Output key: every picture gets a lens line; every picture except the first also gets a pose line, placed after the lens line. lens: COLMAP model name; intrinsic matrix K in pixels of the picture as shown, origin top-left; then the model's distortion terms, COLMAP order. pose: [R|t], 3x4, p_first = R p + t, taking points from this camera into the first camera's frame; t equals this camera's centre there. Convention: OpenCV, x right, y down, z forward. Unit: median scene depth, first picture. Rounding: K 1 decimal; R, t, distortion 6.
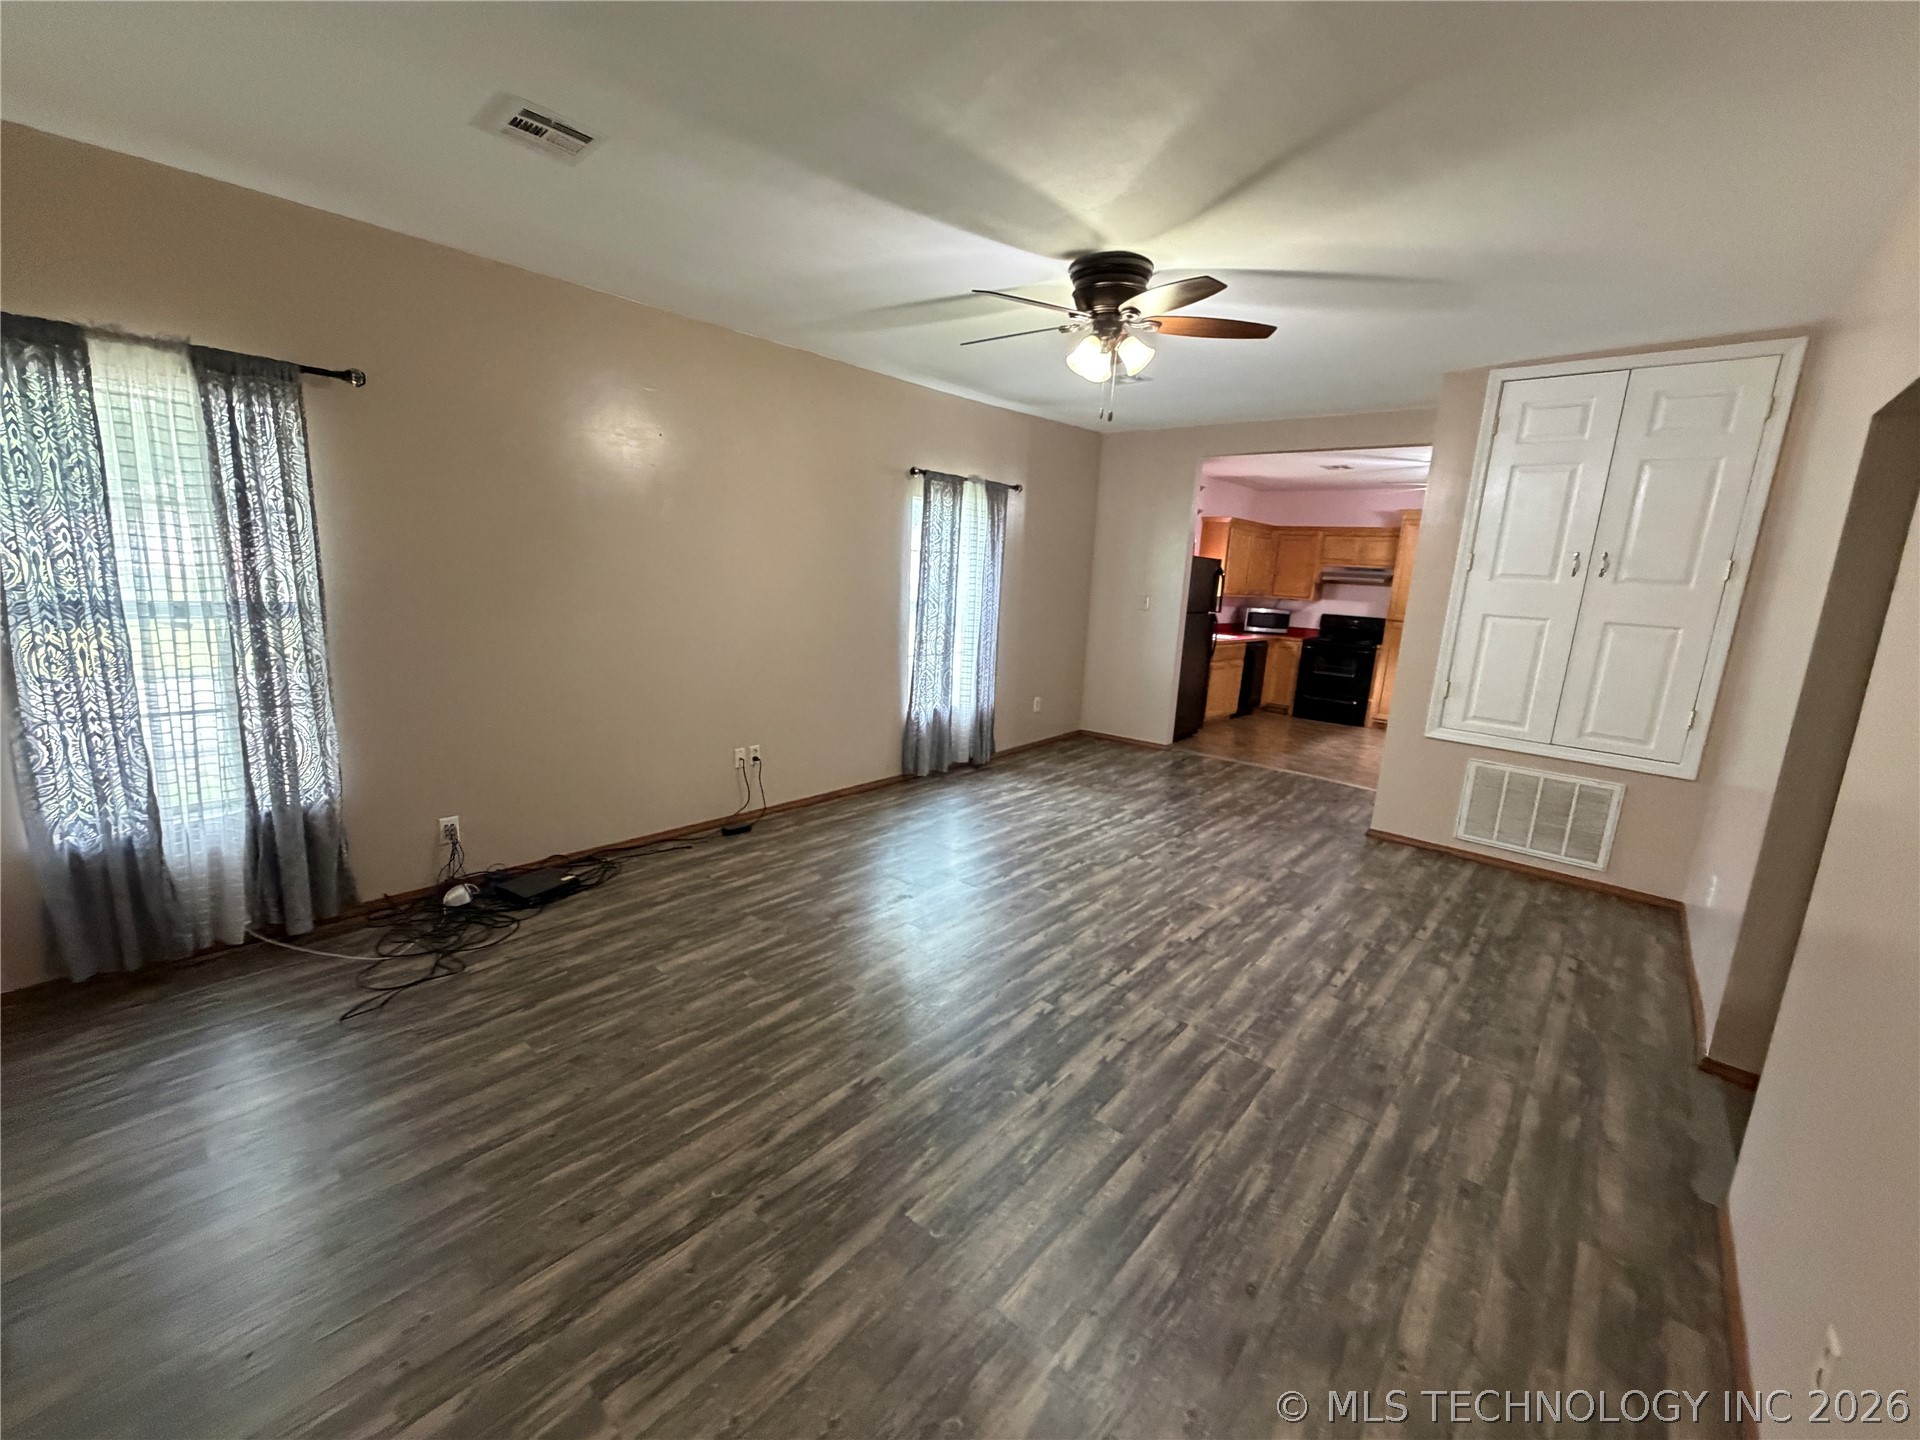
lens RADIAL K [[766.0, 0, 951.8], [0, 766.0, 723.2], [0, 0, 1]] dist [-0.000728, 0.000289]
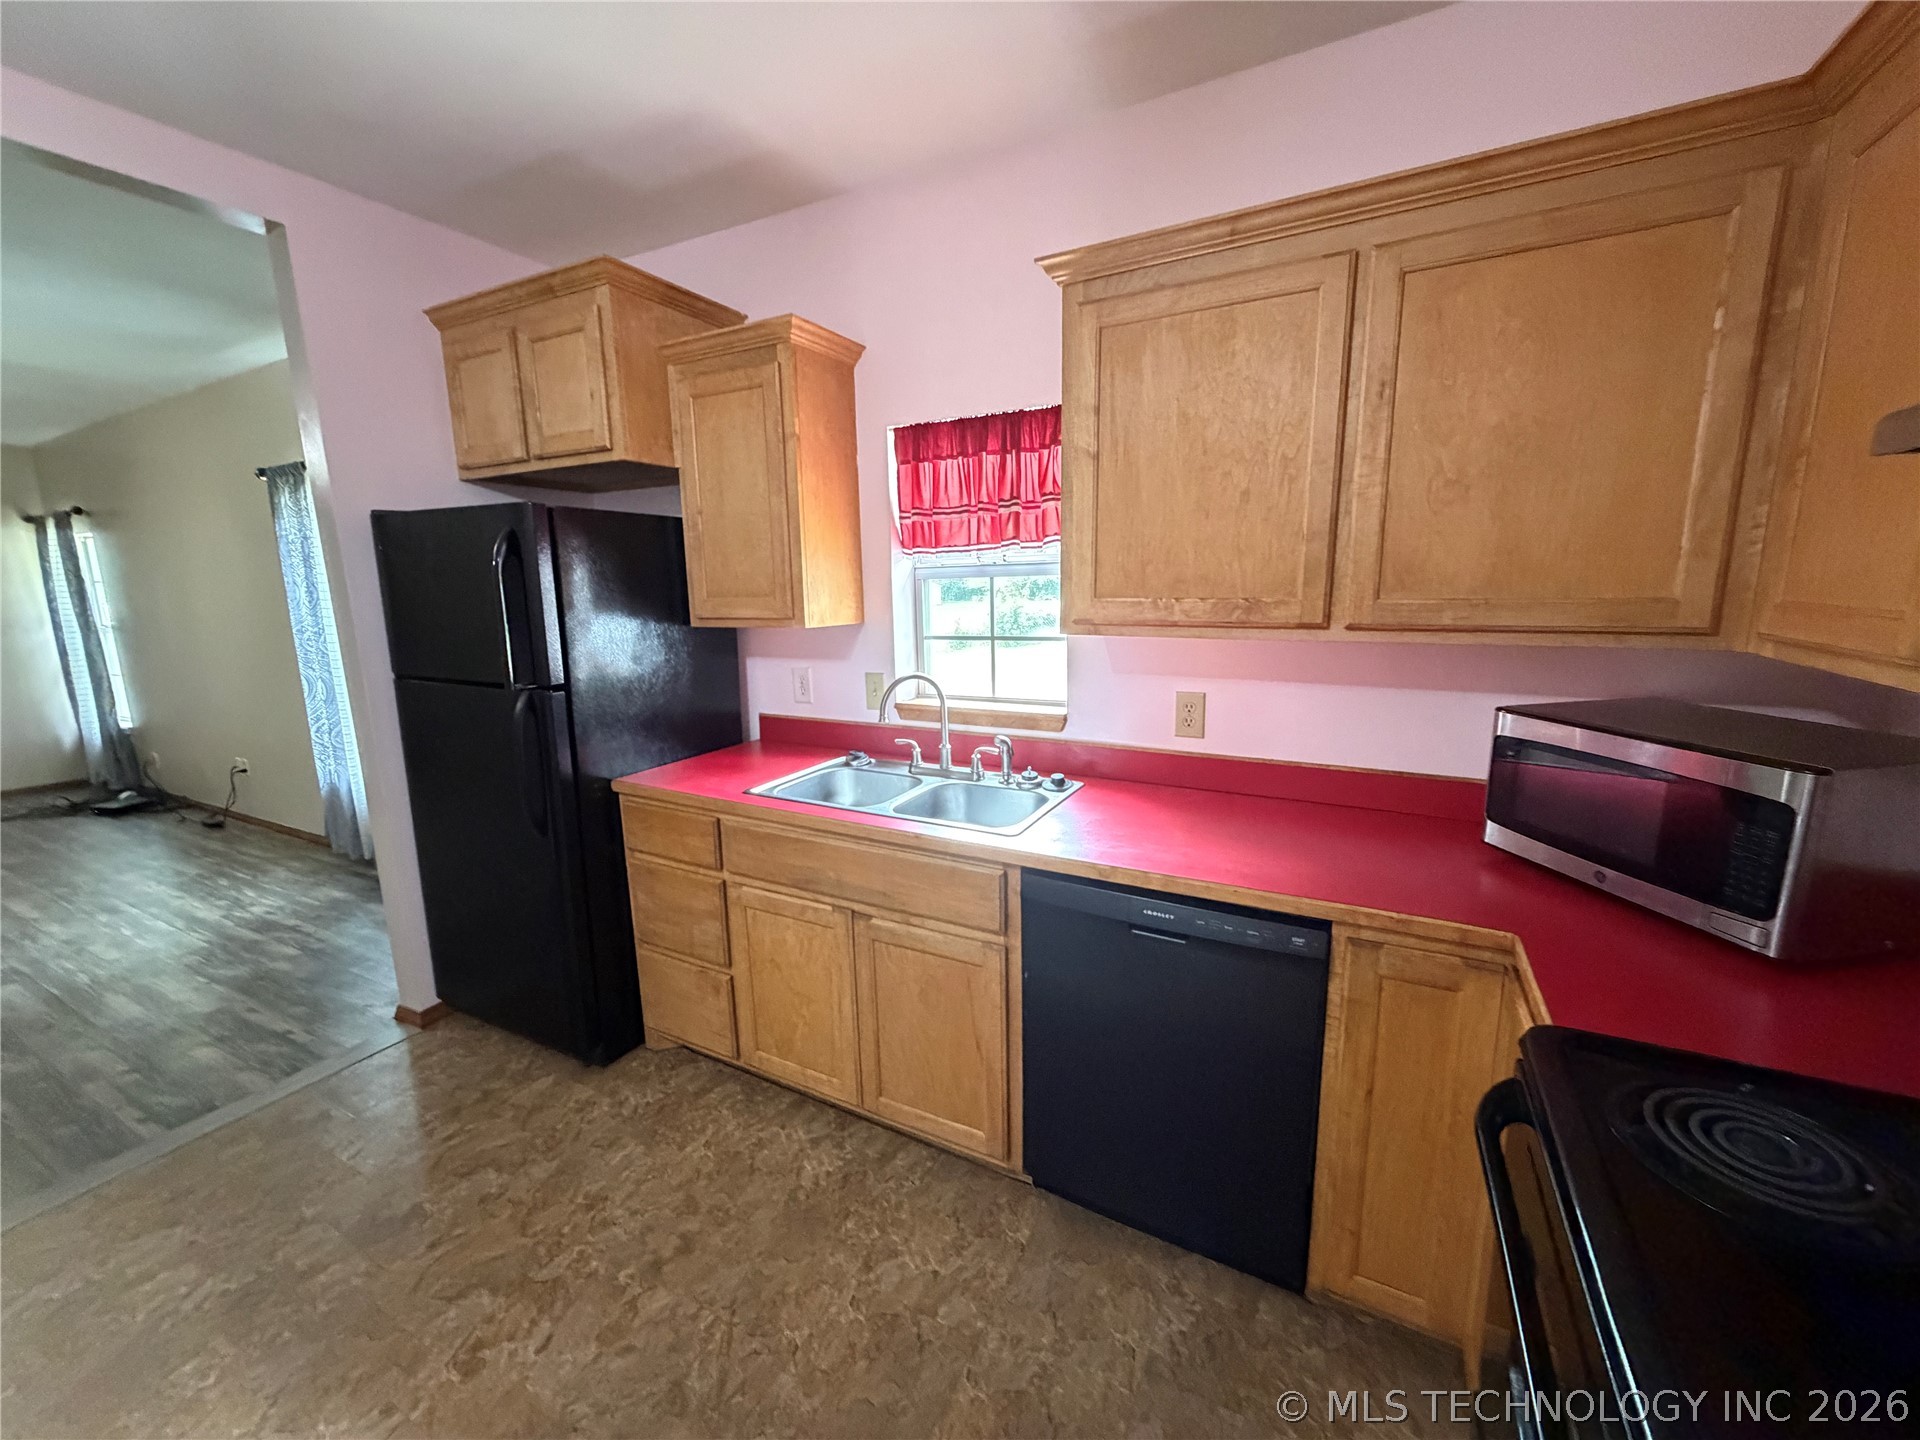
lens RADIAL K [[766.0, 0, 957.0], [0, 766.0, 720.4], [0, 0, 1]] dist [-0.000728, 0.000289]
pose [[0.233412, 0.124497, -0.964375, 1.224695], [-0.162143, 0.982868, 0.087640, -0.339022], [0.958764, 0.135911, 0.249600, 1.997535]]
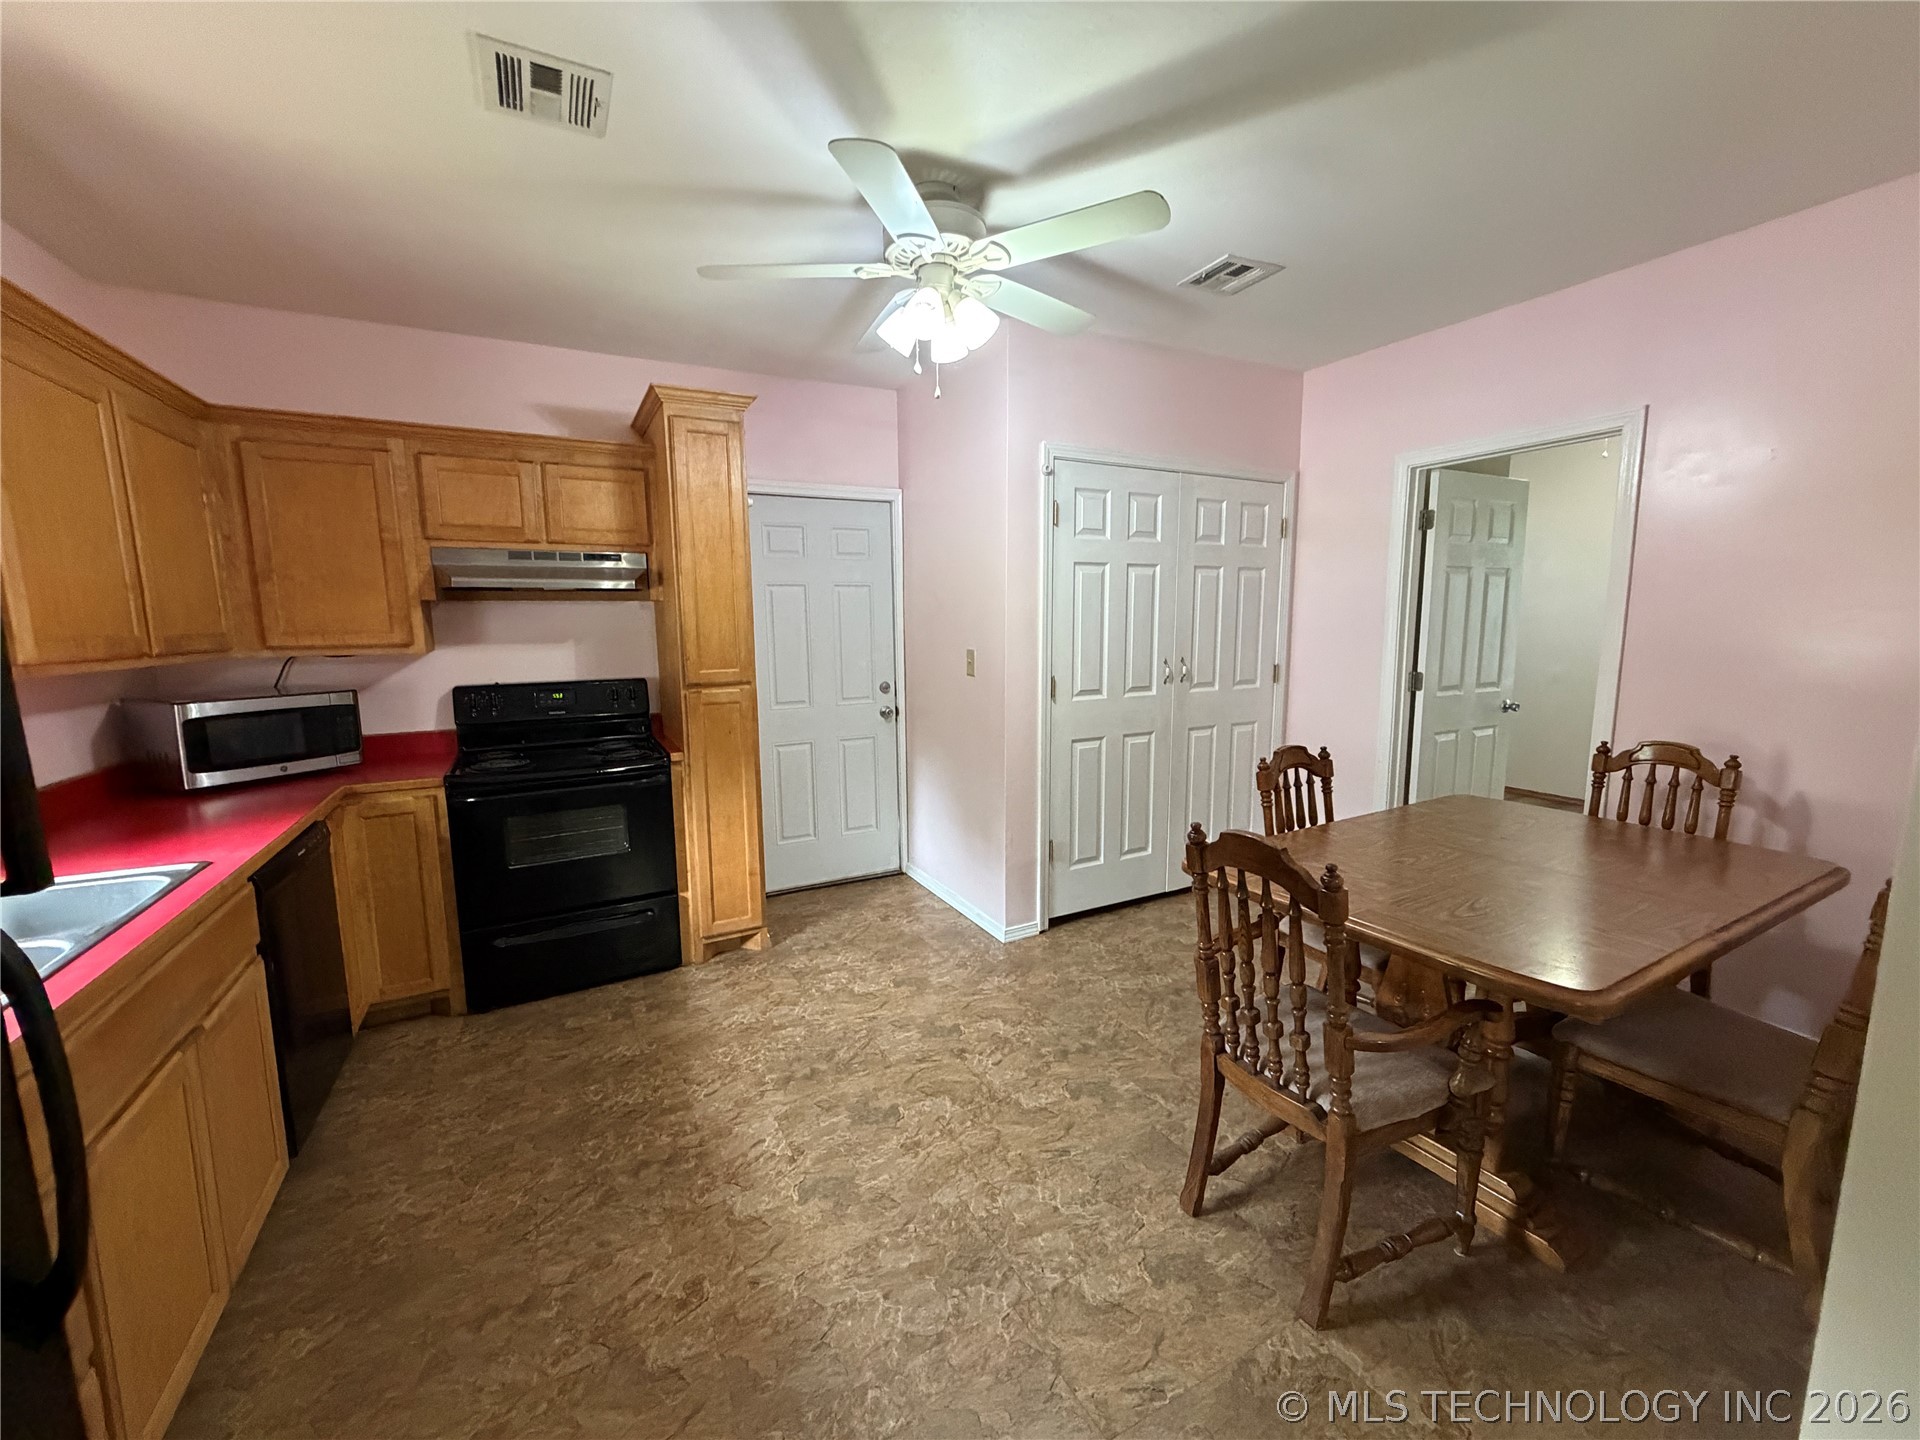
lens RADIAL K [[766.0, 0, 955.9], [0, 766.0, 722.2], [0, 0, 1]] dist [-0.000728, 0.000289]
pose [[0.339306, -0.182452, 0.922812, 0.555412], [0.216594, 0.969804, 0.112104, -0.274736], [-0.915401, 0.161838, 0.368578, 1.562203]]
